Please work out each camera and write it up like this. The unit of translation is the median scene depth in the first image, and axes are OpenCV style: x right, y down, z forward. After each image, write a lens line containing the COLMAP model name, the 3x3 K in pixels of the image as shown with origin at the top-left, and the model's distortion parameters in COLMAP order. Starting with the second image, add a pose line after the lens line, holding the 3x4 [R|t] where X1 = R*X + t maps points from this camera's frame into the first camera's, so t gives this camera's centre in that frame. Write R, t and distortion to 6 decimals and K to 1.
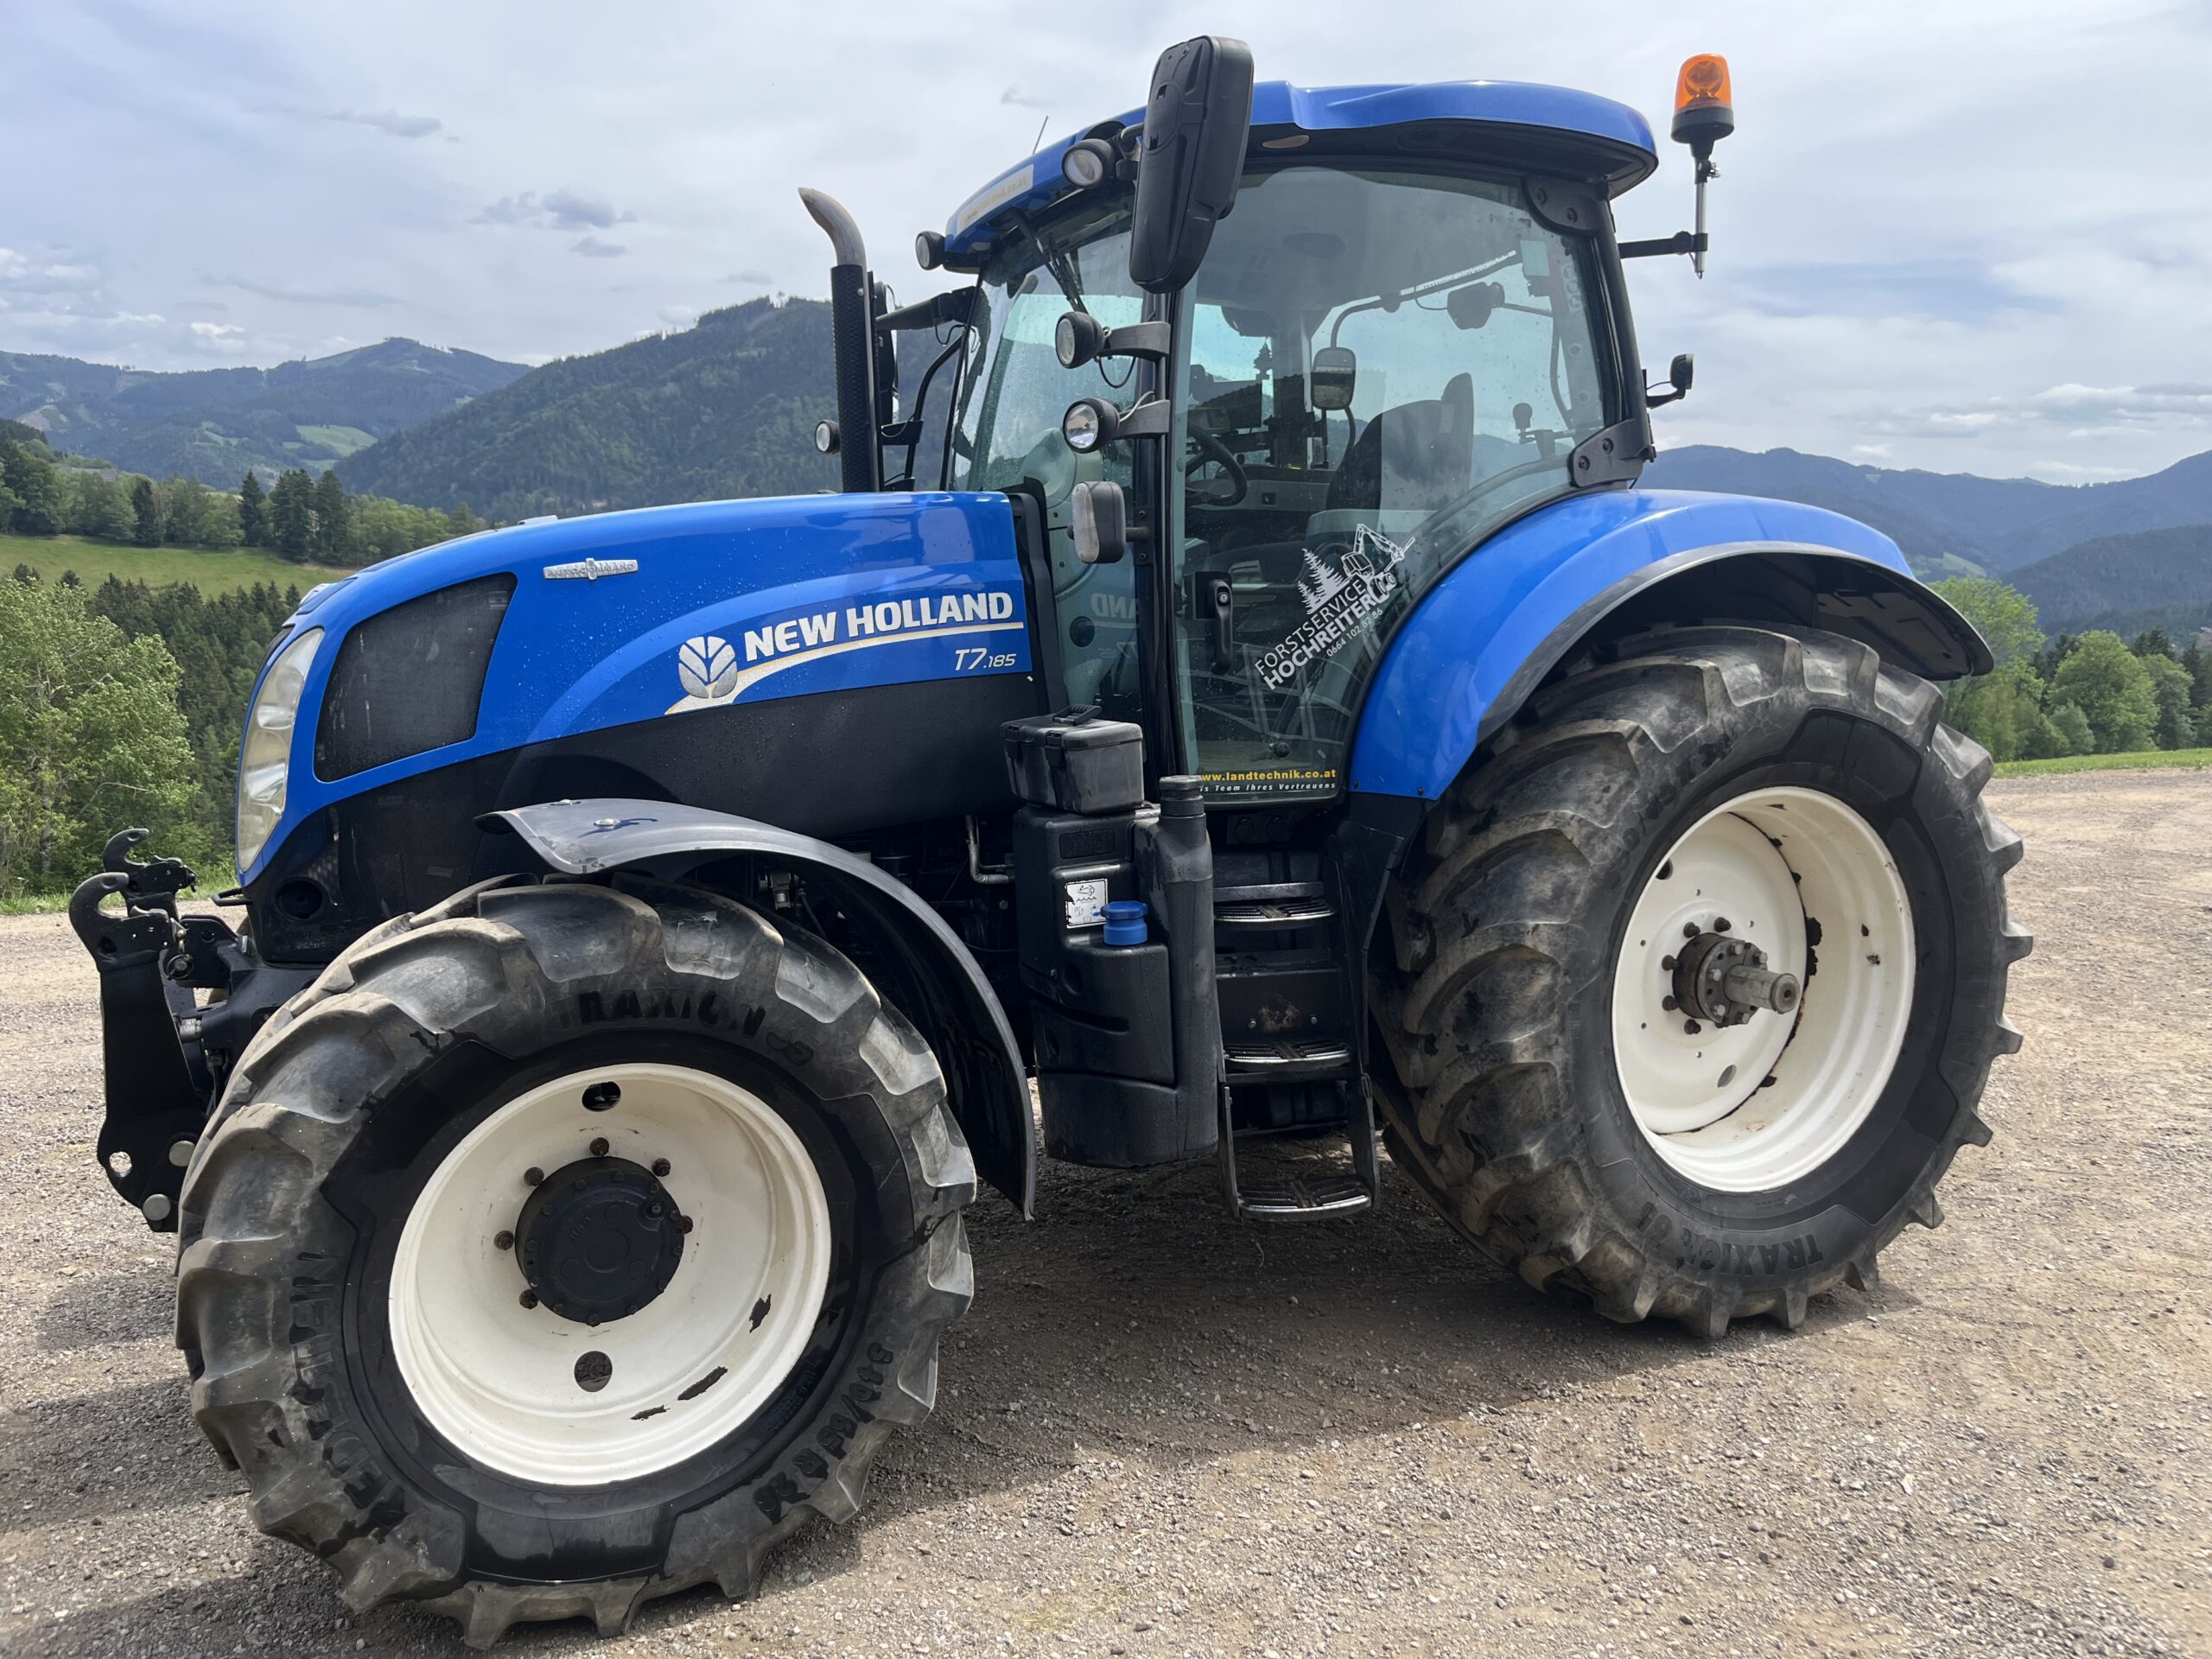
lens RADIAL K [[1755.4, 0, 1112.0], [0, 1755.4, 826.3], [0, 0, 1]] dist [0.057111, -0.085052]
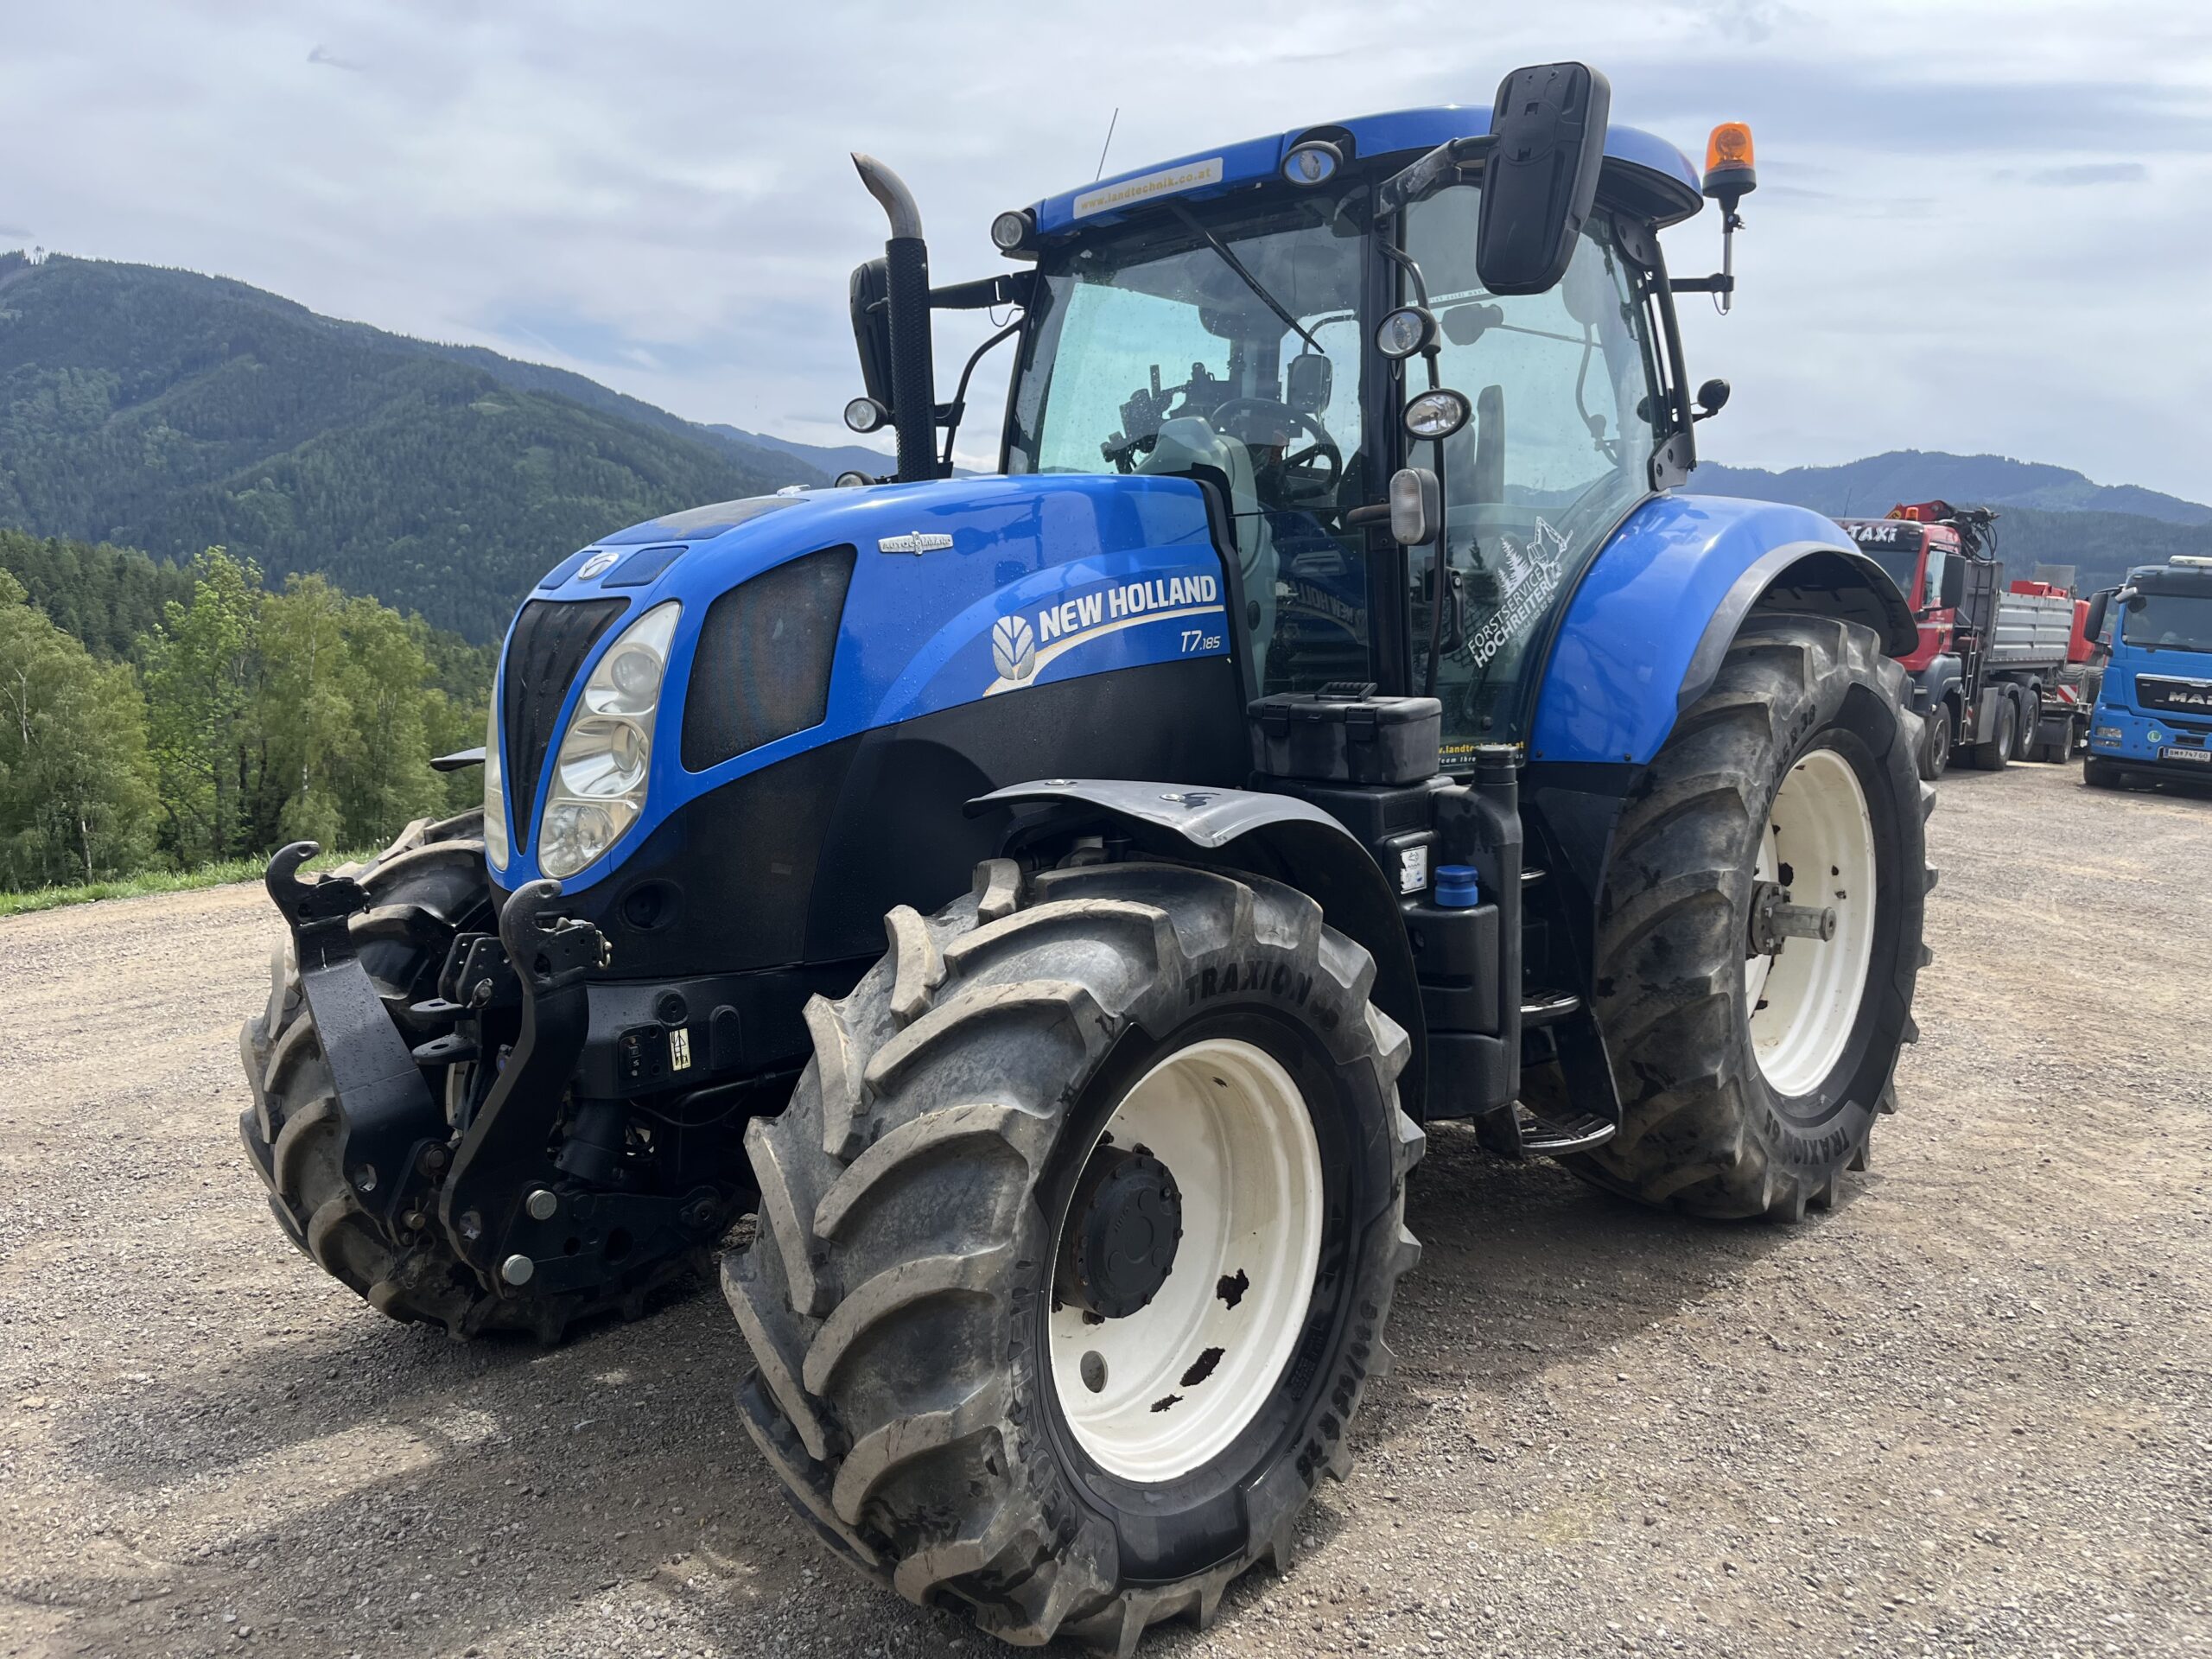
lens RADIAL K [[1779.0, 0, 1038.4], [0, 1779.0, 833.1], [0, 0, 1]] dist [0.070700, -0.142683]
pose [[0.927131, -0.038772, 0.372726, -0.591035], [0.040615, 0.999171, 0.002909, 0.009440], [-0.372529, 0.012441, 0.927937, 0.088376]]
